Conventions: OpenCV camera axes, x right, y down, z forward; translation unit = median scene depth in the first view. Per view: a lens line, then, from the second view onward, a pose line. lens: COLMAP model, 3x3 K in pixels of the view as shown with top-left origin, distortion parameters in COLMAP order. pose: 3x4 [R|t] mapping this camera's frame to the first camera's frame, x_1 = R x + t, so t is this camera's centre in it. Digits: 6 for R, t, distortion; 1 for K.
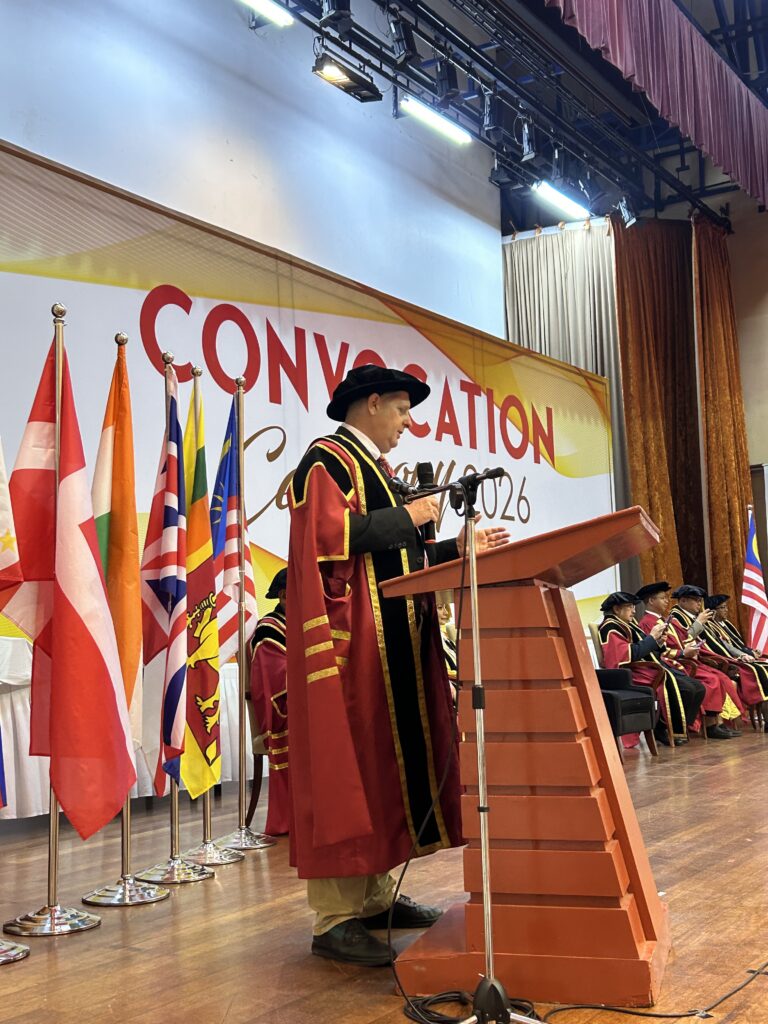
lens RADIAL K [[1268.6, 0, 370.7], [0, 1268.6, 538.4], [0, 0, 1]] dist [0.076703, 0.000000]
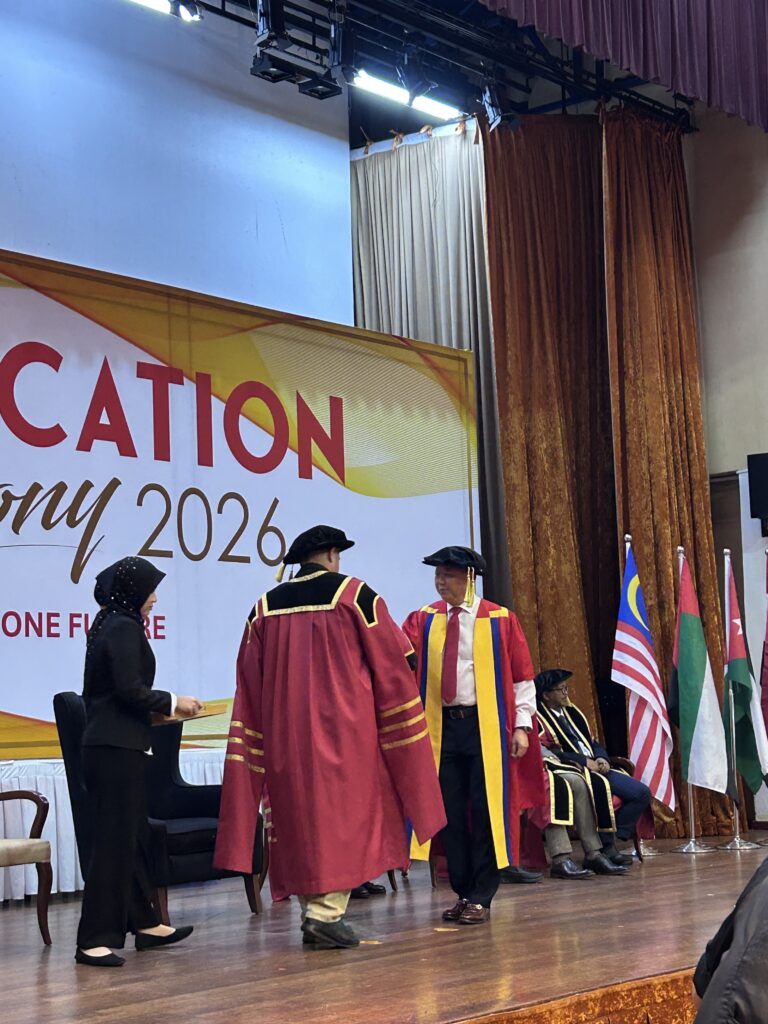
lens RADIAL K [[1799.2, 0, 367.4], [0, 1799.2, 519.2], [0, 0, 1]] dist [0.135130, 0.000000]
pose [[0.989984, -0.013110, -0.140570, 0.313440], [0.009096, 0.999533, -0.029161, -0.008402], [0.140886, 0.027590, 0.989641, 0.038969]]
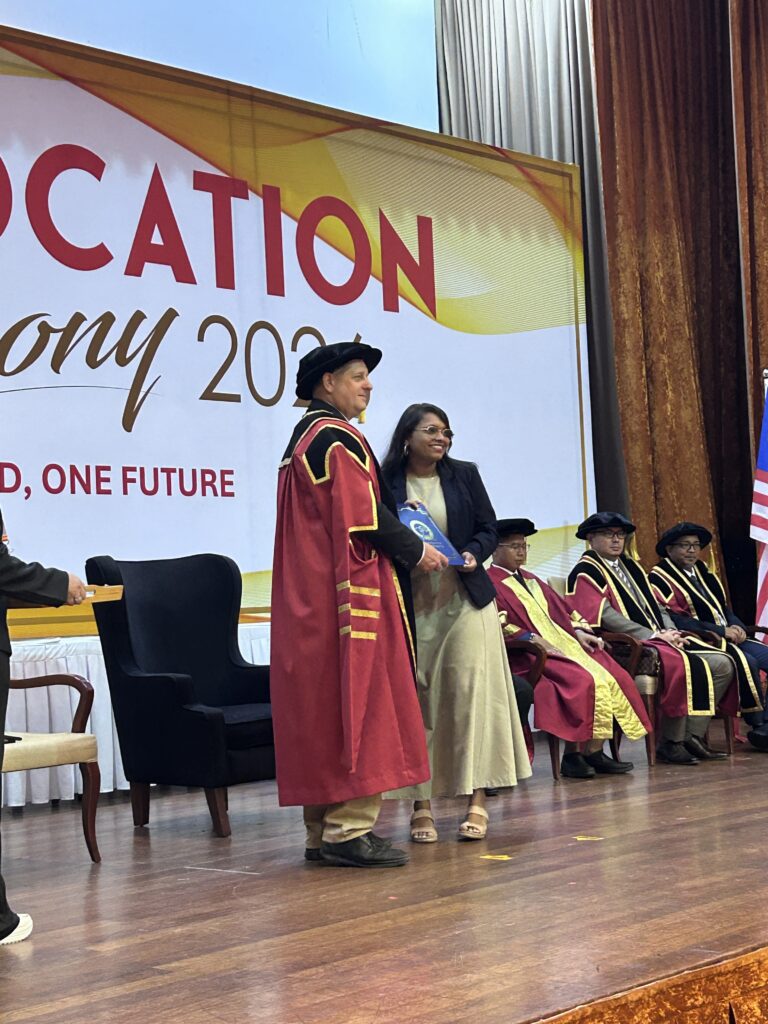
lens RADIAL K [[1799.2, 0, 395.0], [0, 1799.2, 511.6], [0, 0, 1]] dist [0.135130, 0.000000]
pose [[0.986697, -0.018410, -0.161527, 0.278462], [0.024403, 0.999082, 0.035197, 0.005477], [0.160731, -0.038670, 0.986240, 0.167529]]
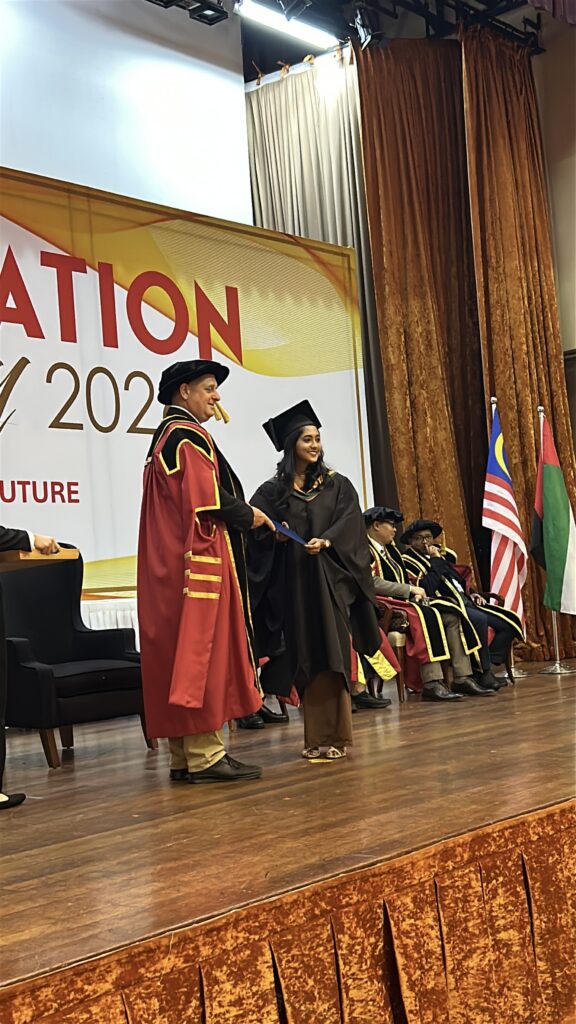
lens RADIAL K [[1289.0, 0, 289.0], [0, 1289.0, 529.3], [0, 0, 1]] dist [0.066726, 0.000000]
pose [[0.986127, -0.042179, -0.160545, 0.315575], [0.048836, 0.998093, 0.037748, 0.018367], [0.158646, -0.045065, 0.986306, 0.233284]]
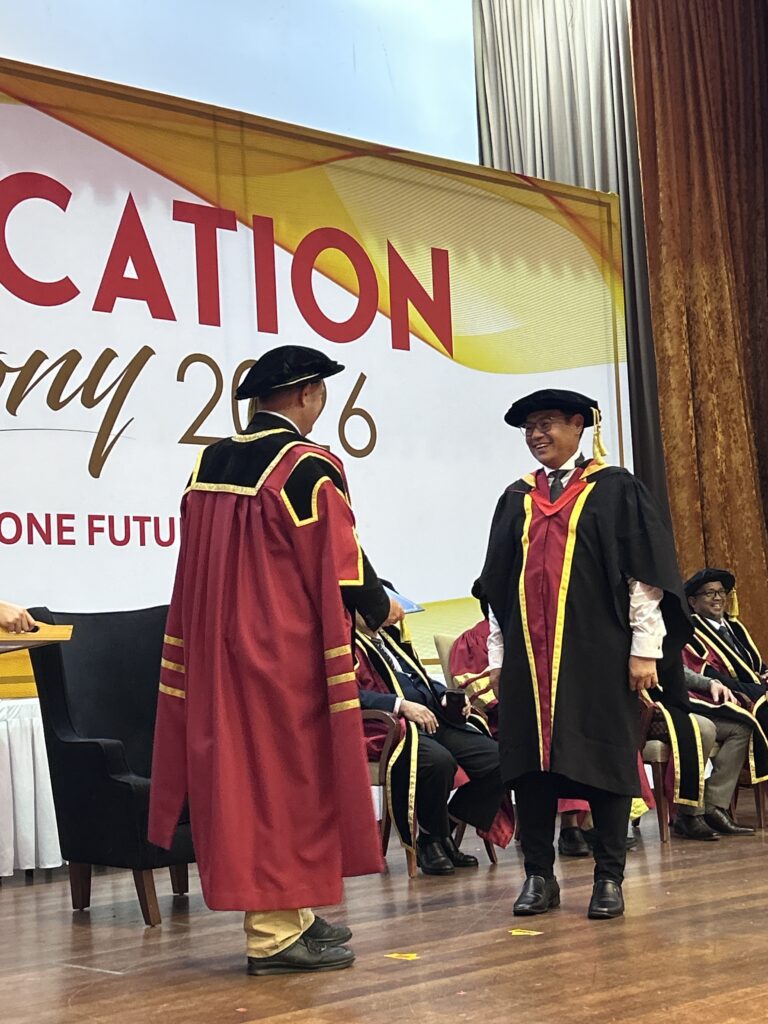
lens RADIAL K [[1762.2, 0, 387.9], [0, 1762.2, 530.9], [0, 0, 1]] dist [0.103730, 0.000000]
pose [[0.967857, -0.030432, -0.249654, 0.329049], [0.033657, 0.999396, 0.008658, 0.014608], [0.249240, -0.016782, 0.968296, 0.255479]]
